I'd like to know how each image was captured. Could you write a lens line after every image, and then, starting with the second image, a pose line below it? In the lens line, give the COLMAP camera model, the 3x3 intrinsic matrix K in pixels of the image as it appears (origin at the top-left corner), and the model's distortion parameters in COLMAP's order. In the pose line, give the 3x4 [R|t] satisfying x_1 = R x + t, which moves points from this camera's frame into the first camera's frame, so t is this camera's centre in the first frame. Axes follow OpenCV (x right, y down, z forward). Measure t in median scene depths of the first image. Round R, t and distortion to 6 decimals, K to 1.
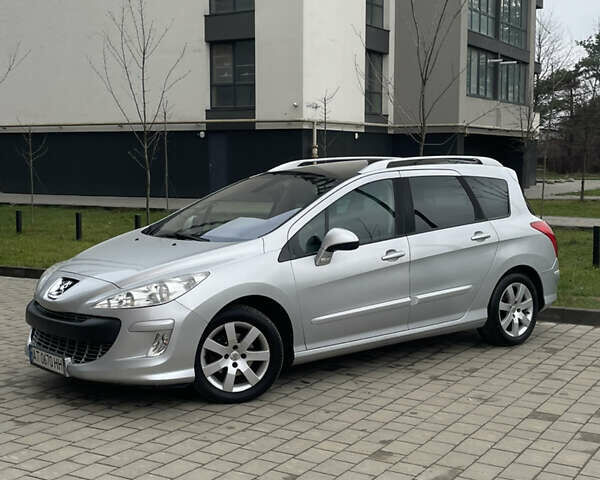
lens RADIAL K [[909.0, 0, 300.0], [0, 909.0, 240.0], [0, 0, 1]] dist [0.094925, -0.137896]
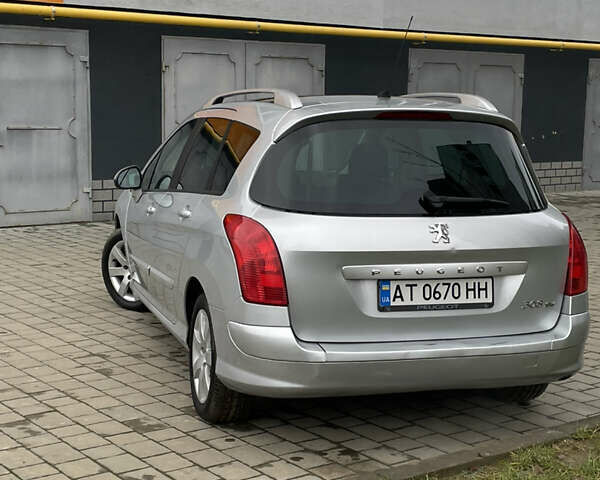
lens RADIAL K [[1079.1, 0, 300.0], [0, 1079.1, 240.0], [0, 0, 1]] dist [0.087451, 0.067249]
pose [[-0.393940, 0.114096, -0.912027, 0.930976], [-0.093177, 0.982196, 0.163121, -0.127029], [0.914401, 0.149239, -0.376295, 1.465594]]
